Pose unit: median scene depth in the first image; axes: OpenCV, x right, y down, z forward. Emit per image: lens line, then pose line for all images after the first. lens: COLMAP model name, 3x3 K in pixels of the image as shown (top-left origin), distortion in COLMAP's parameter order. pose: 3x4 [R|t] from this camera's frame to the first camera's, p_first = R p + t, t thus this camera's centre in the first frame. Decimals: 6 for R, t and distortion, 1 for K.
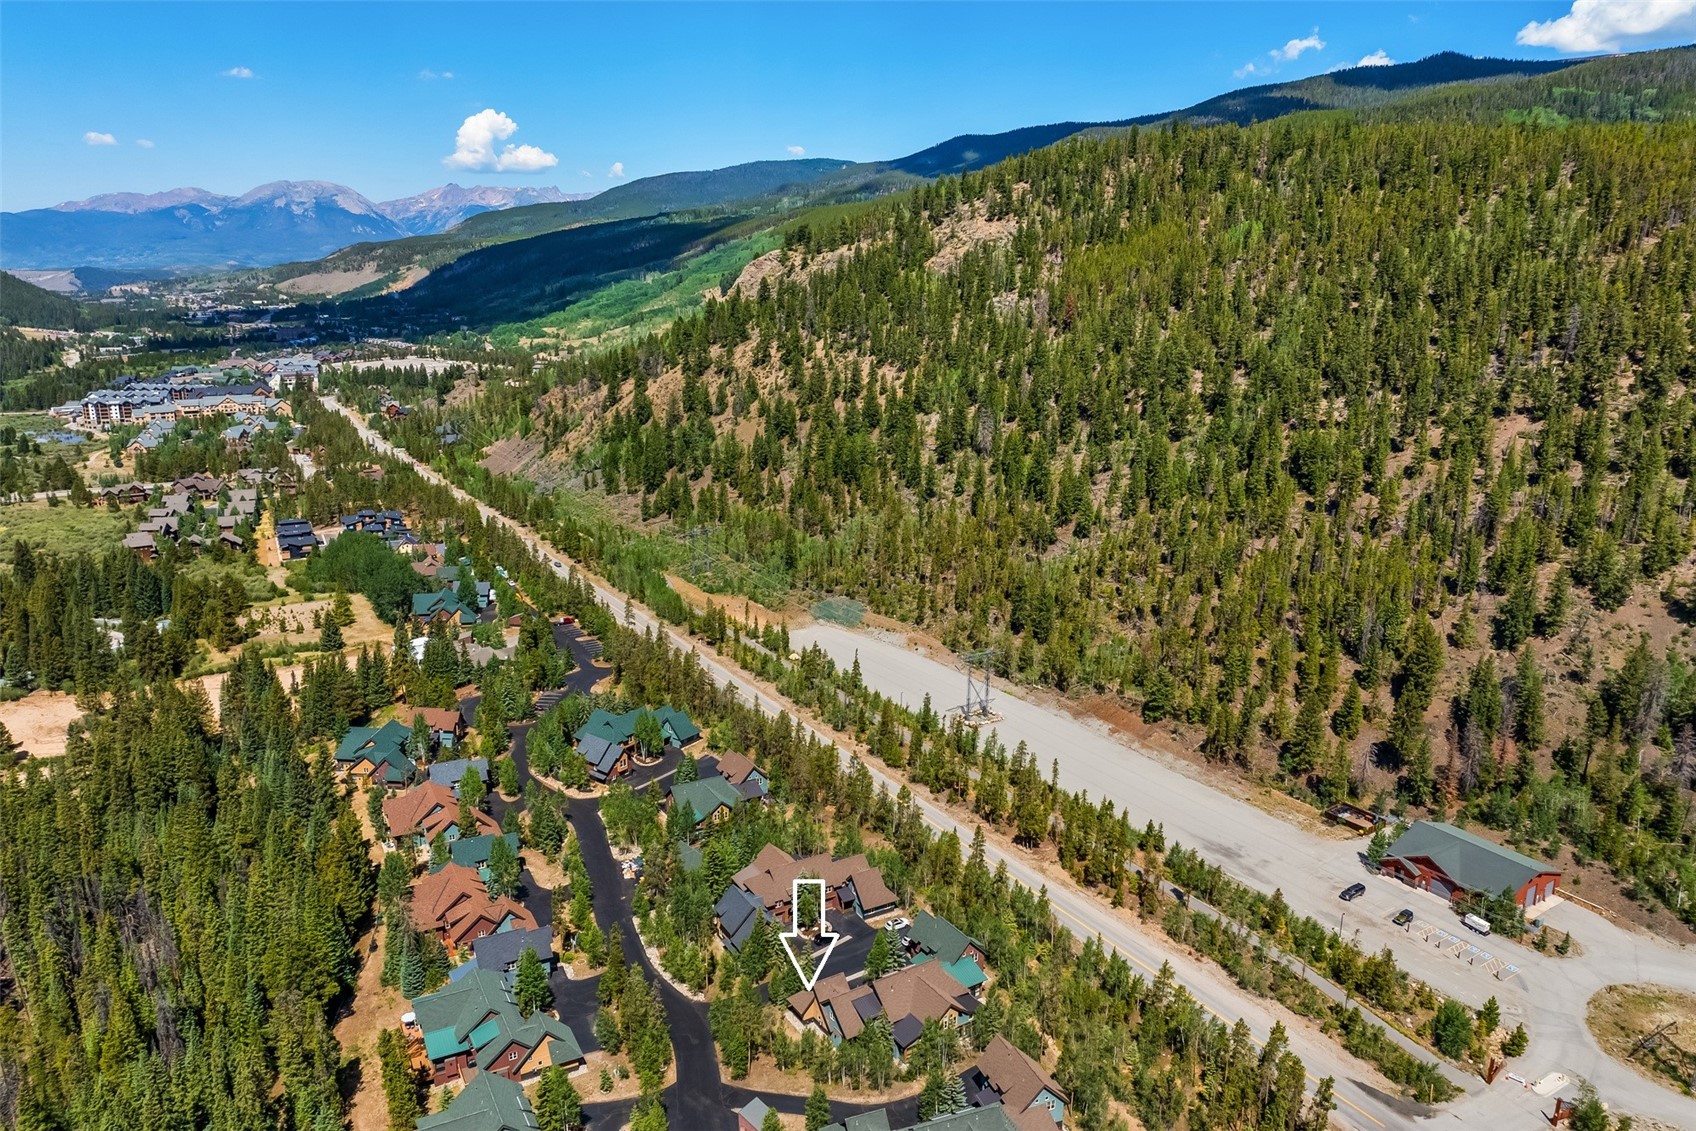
lens RADIAL K [[1212.2, 0, 848.0], [0, 1212.2, 565.5], [0, 0, 1]] dist [-0.054780, 0.028252]
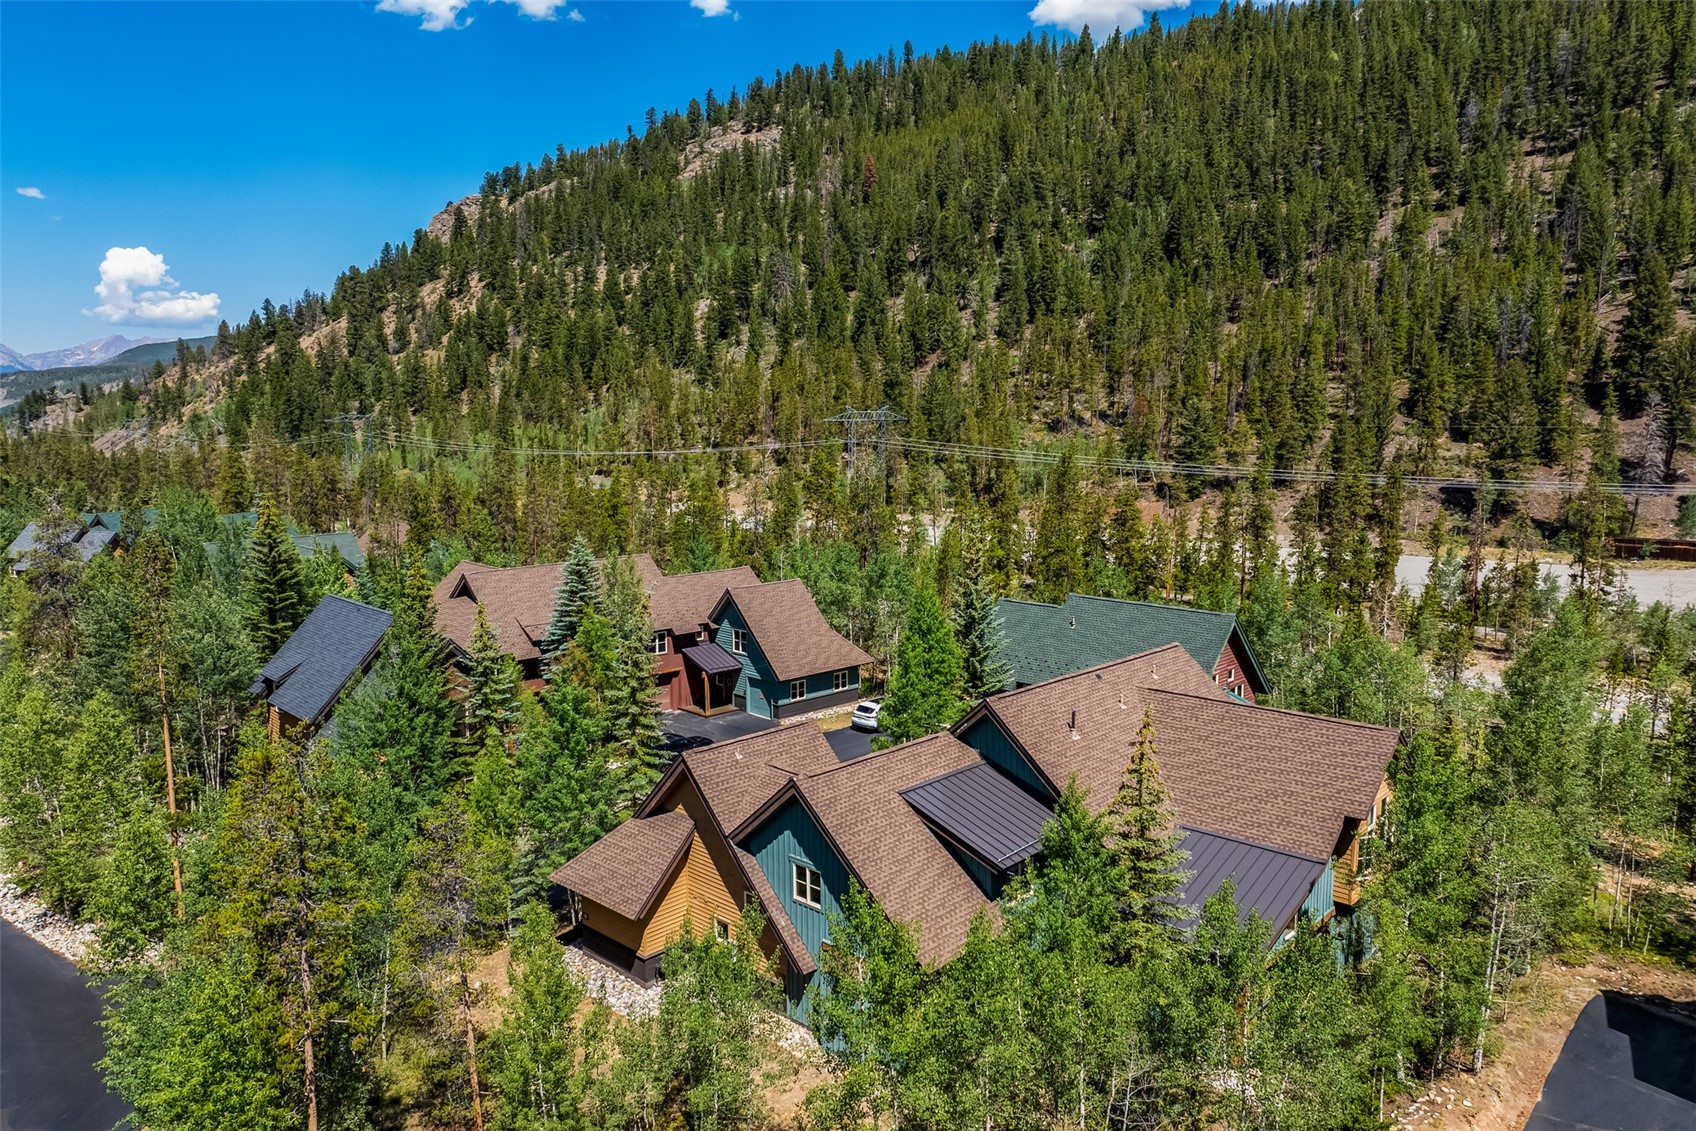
lens RADIAL K [[1212.2, 0, 848.0], [0, 1212.2, 565.5], [0, 0, 1]] dist [-0.054780, 0.028252]
pose [[0.972006, -0.036519, 0.232100, -0.015022], [0.066111, 0.990446, -0.121024, 0.105464], [-0.225462, 0.132981, 0.965134, 0.246141]]
